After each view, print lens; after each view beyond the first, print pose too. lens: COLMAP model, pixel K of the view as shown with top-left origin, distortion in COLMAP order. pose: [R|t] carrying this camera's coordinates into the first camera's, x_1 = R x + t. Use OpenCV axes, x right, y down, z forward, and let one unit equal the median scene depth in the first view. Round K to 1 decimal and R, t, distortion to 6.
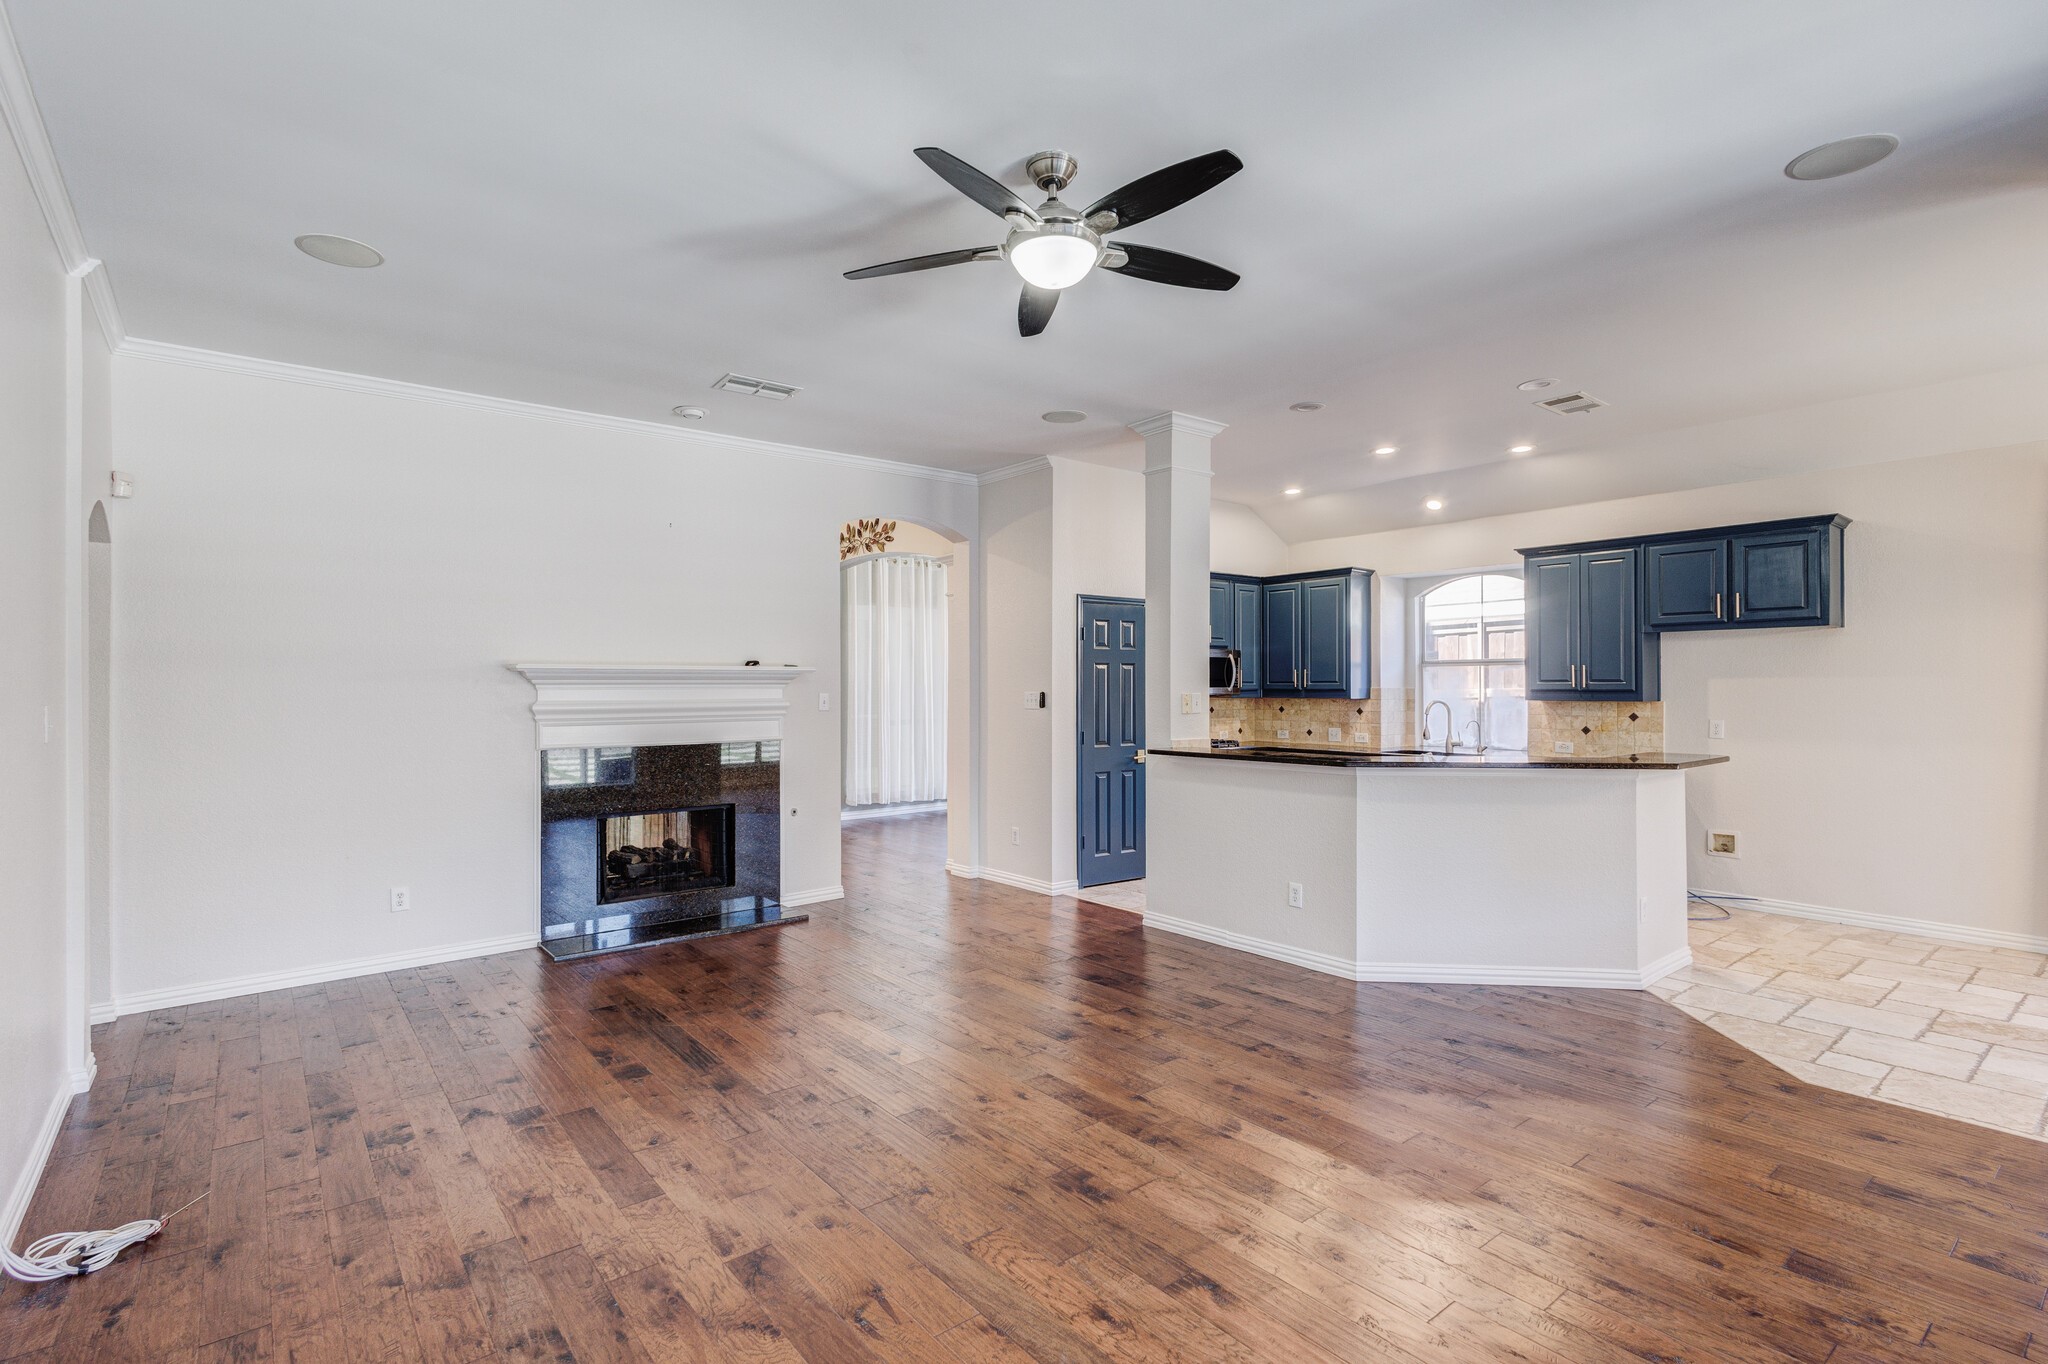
lens RADIAL K [[968.1, 0, 1024.0], [0, 968.1, 682.0], [0, 0, 1]] dist [0.006844, -0.000358]
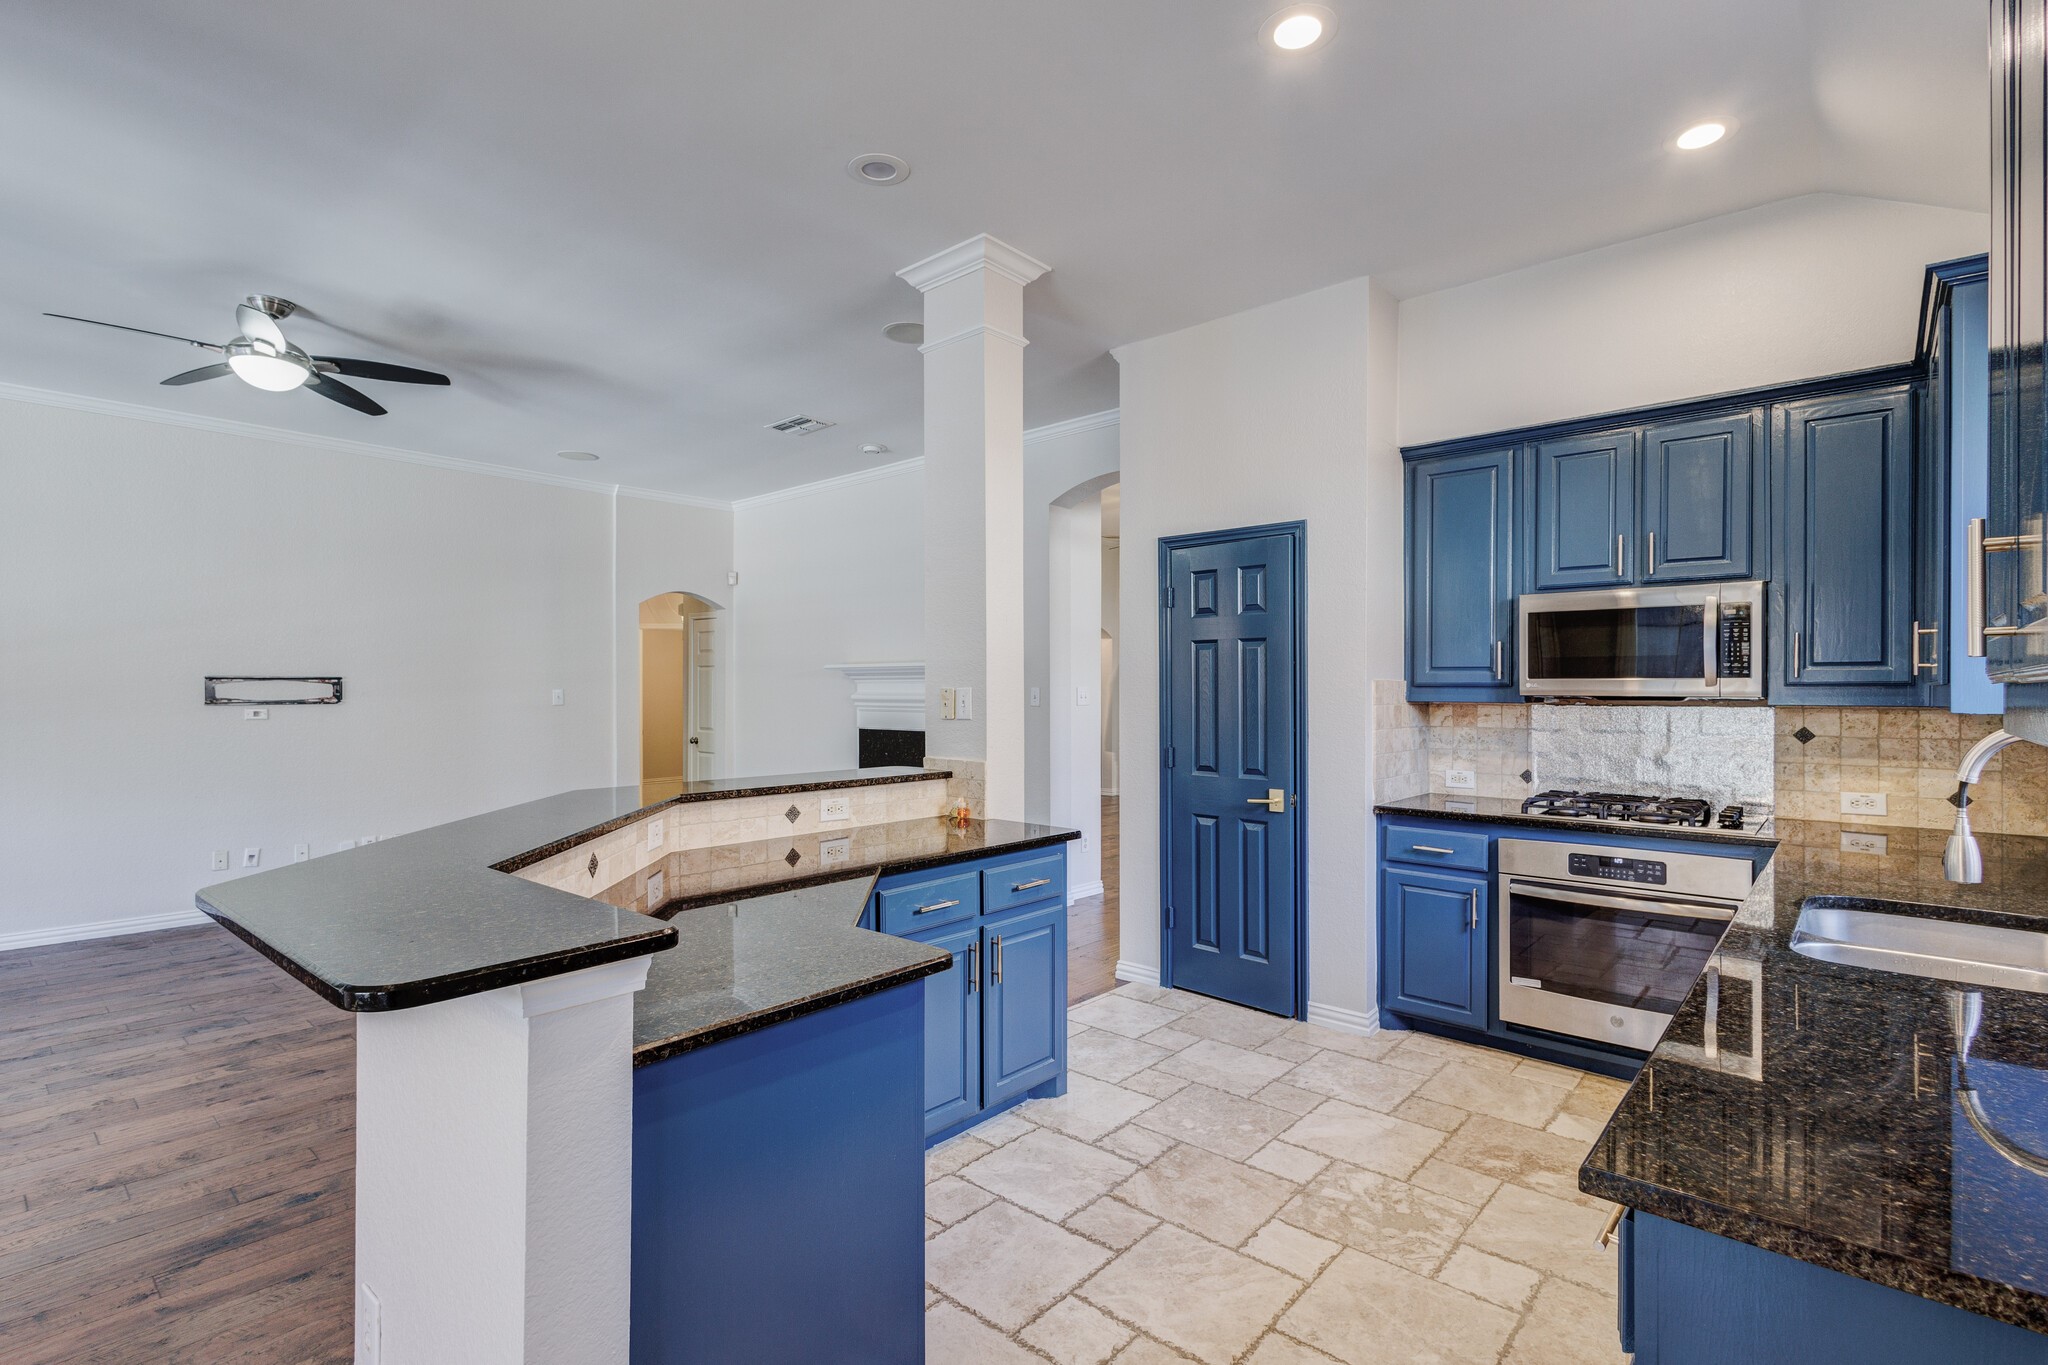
lens RADIAL K [[964.9, 0, 1021.3], [0, 964.9, 687.1], [0, 0, 1]] dist [0.003721, 0.000371]
pose [[0.166283, 0.002336, -0.986075, 0.705613], [0.005235, 0.999981, 0.003252, 0.008102], [0.986064, -0.005703, 0.166268, 0.819124]]
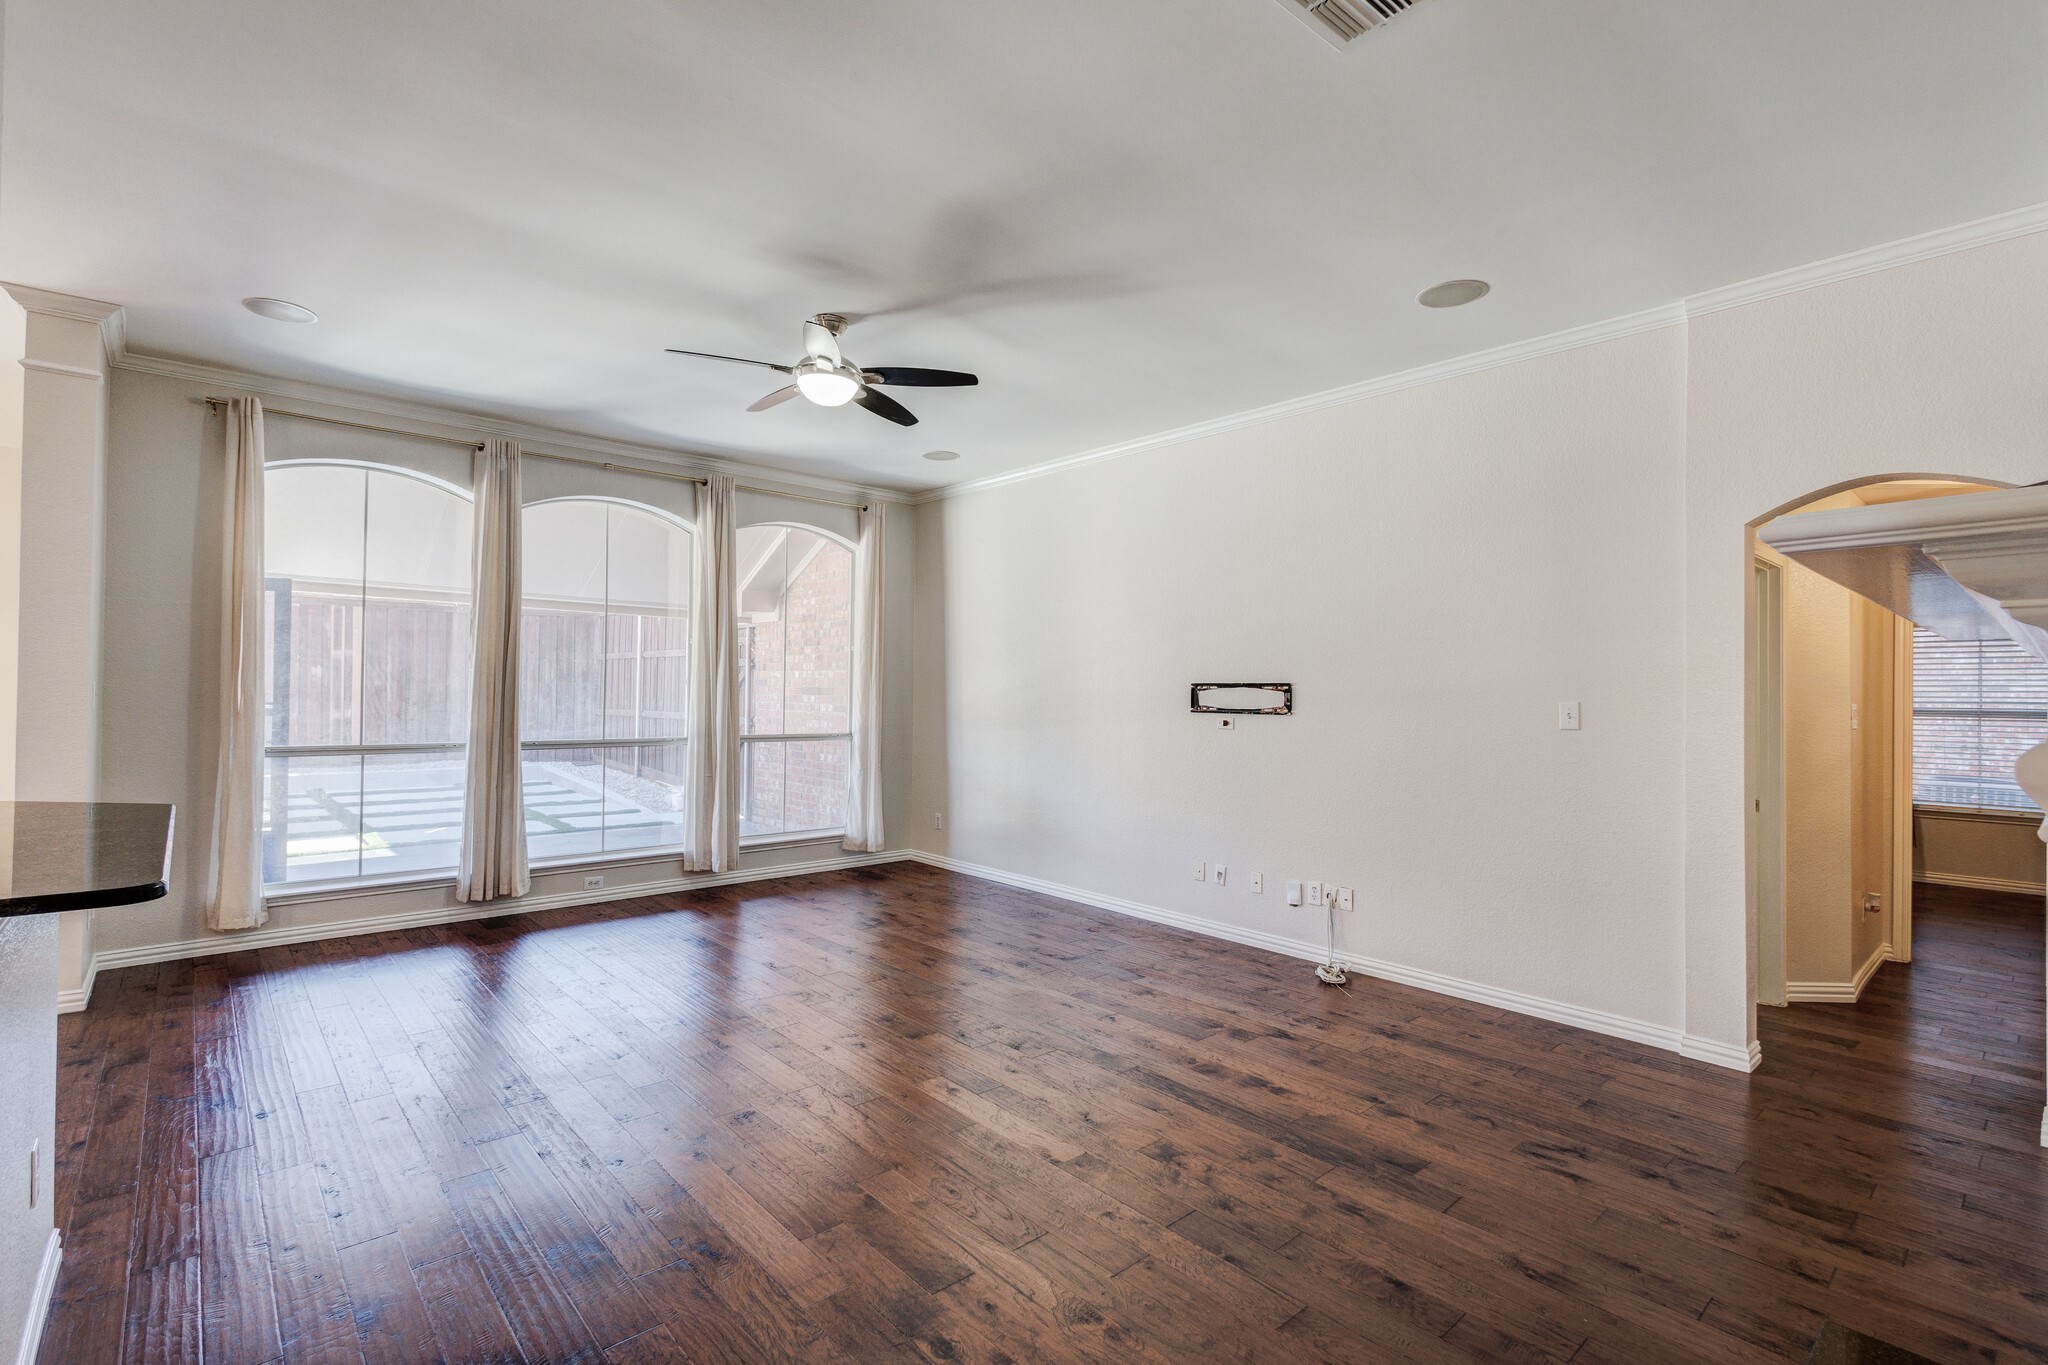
lens RADIAL K [[935.7, 0, 1028.9], [0, 935.7, 675.6], [0, 0, 1]] dist [0.003558, 0.000001]
pose [[-0.998432, -0.009937, -0.055096, -0.087710], [-0.008642, 0.999682, -0.023693, 0.011750], [0.055314, -0.023180, -0.998200, 1.079590]]
